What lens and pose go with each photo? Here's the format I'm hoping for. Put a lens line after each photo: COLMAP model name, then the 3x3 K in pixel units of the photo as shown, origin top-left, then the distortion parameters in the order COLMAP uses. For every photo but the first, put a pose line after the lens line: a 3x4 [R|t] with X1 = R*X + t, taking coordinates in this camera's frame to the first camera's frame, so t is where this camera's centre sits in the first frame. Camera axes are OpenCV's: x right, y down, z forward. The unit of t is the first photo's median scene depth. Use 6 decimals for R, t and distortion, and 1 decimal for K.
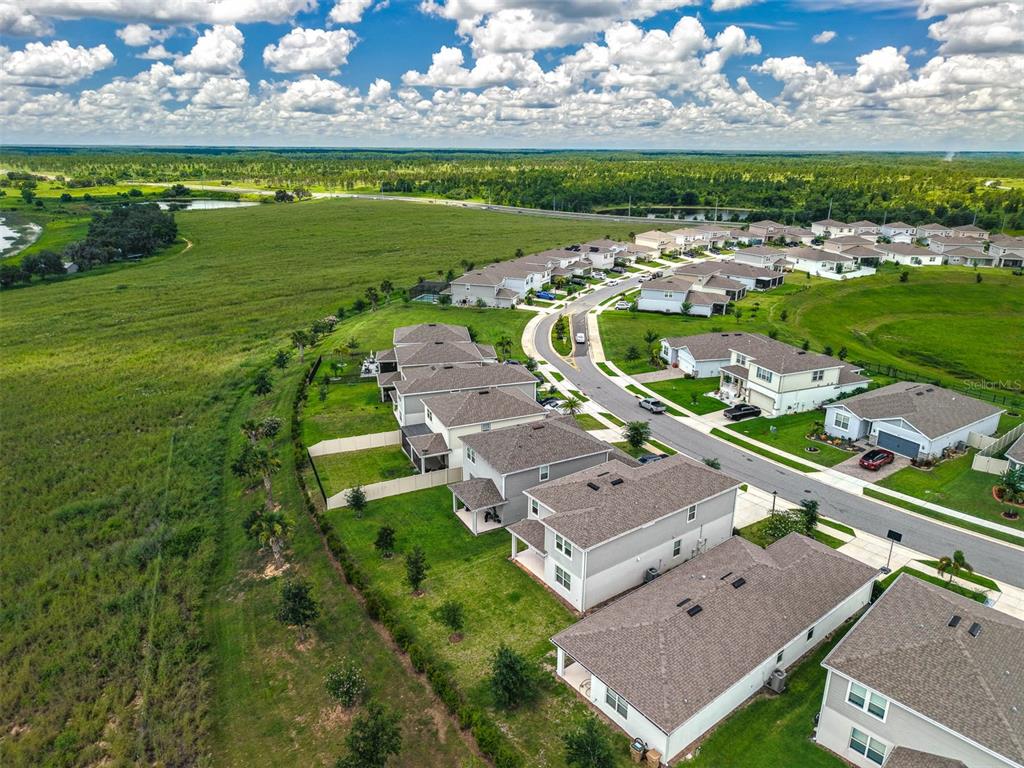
lens RADIAL K [[730.0, 0, 507.4], [0, 730.0, 384.5], [0, 0, 1]] dist [-0.006104, -0.010120]
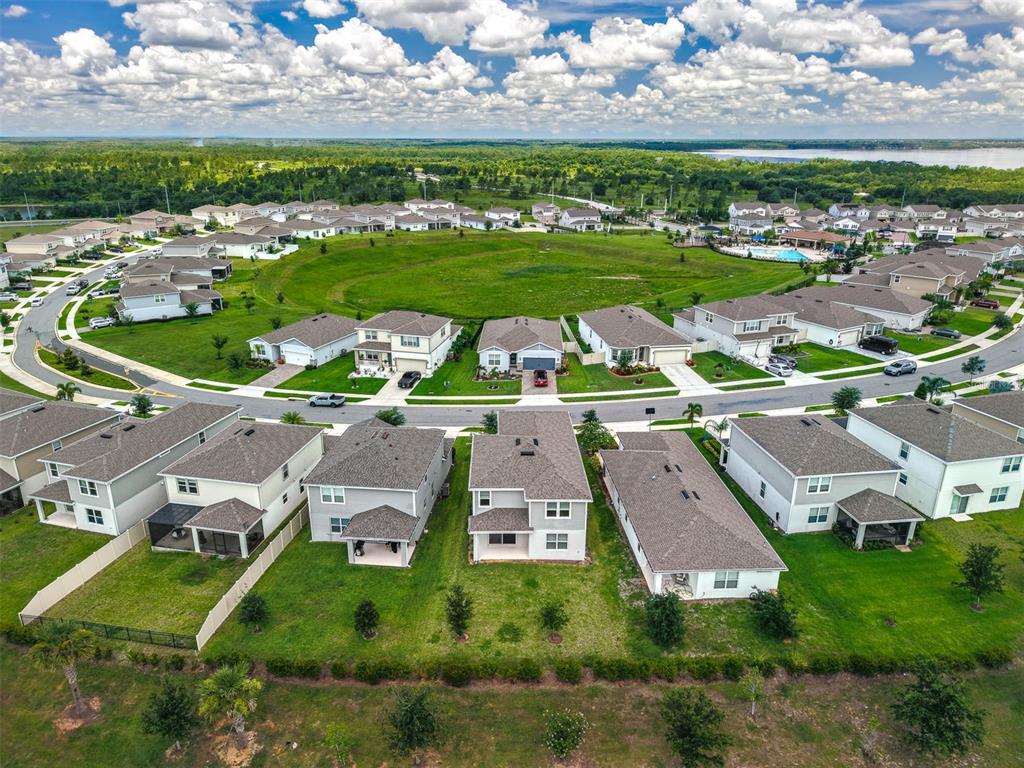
lens RADIAL K [[730.0, 0, 507.4], [0, 730.0, 384.5], [0, 0, 1]] dist [-0.006104, -0.010120]
pose [[0.517083, -0.268947, 0.812584, -0.123769], [0.255796, 0.954522, 0.153152, -0.021235], [-0.816819, 0.128664, 0.562363, 0.071893]]
